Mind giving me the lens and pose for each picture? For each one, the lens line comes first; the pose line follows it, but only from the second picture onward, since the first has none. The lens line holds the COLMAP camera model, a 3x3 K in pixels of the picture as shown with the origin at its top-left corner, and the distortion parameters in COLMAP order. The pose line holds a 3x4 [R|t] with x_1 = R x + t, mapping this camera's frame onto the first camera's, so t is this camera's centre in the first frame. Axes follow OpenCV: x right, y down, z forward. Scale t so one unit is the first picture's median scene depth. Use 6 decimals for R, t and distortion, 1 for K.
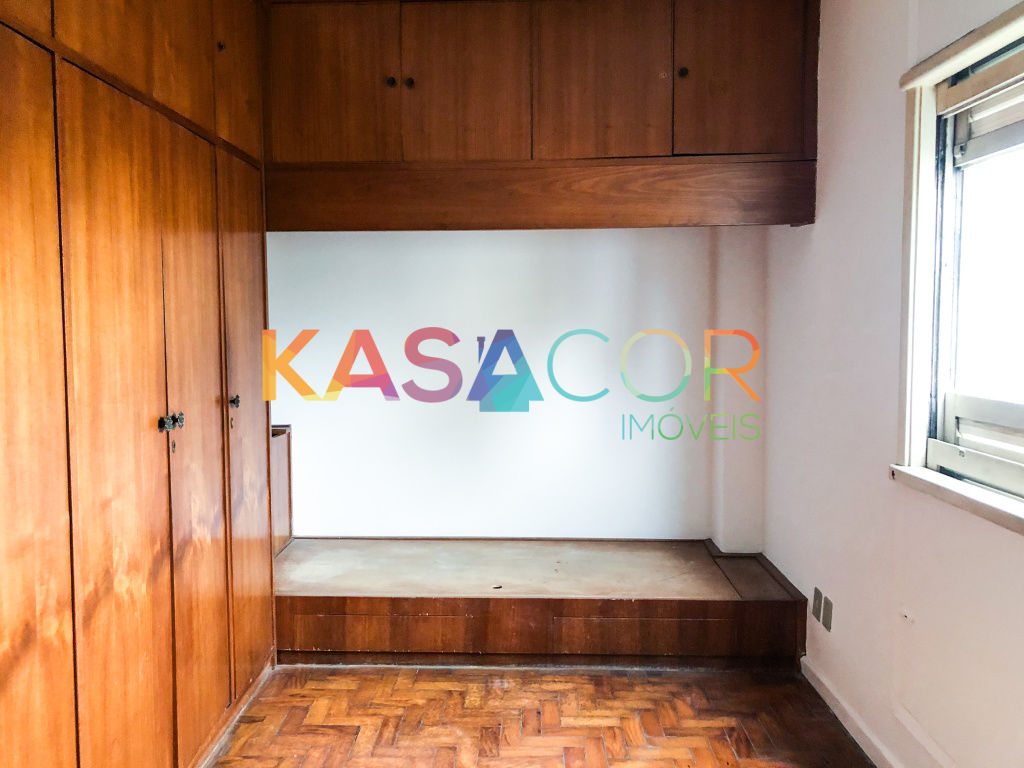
lens RADIAL K [[846.5, 0, 512.0], [0, 846.5, 384.0], [0, 0, 1]] dist [-0.003642, -0.001520]
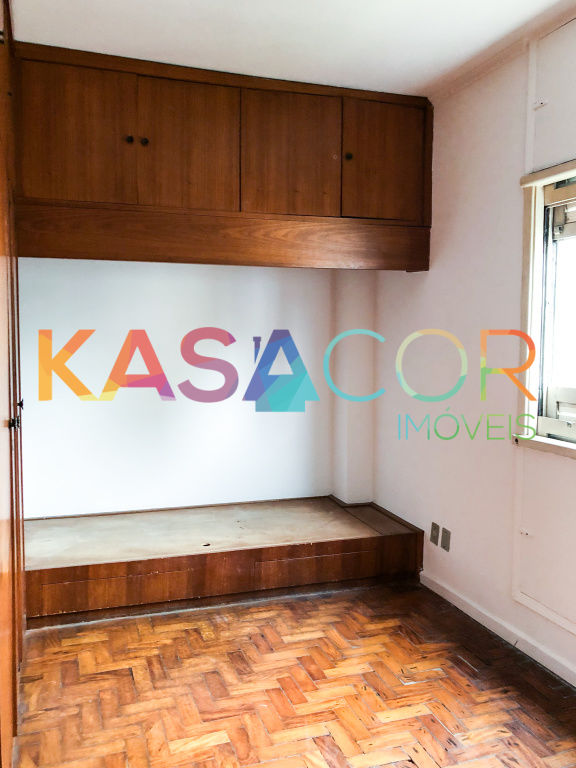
lens RADIAL K [[659.5, 0, 288.0], [0, 659.5, 384.0], [0, 0, 1]] dist [-0.003680, 0.009579]
pose [[0.937810, -0.016578, 0.346752, -0.260574], [0.015563, 0.999863, 0.005712, -0.005931], [-0.346799, 0.000040, 0.937940, 0.027733]]
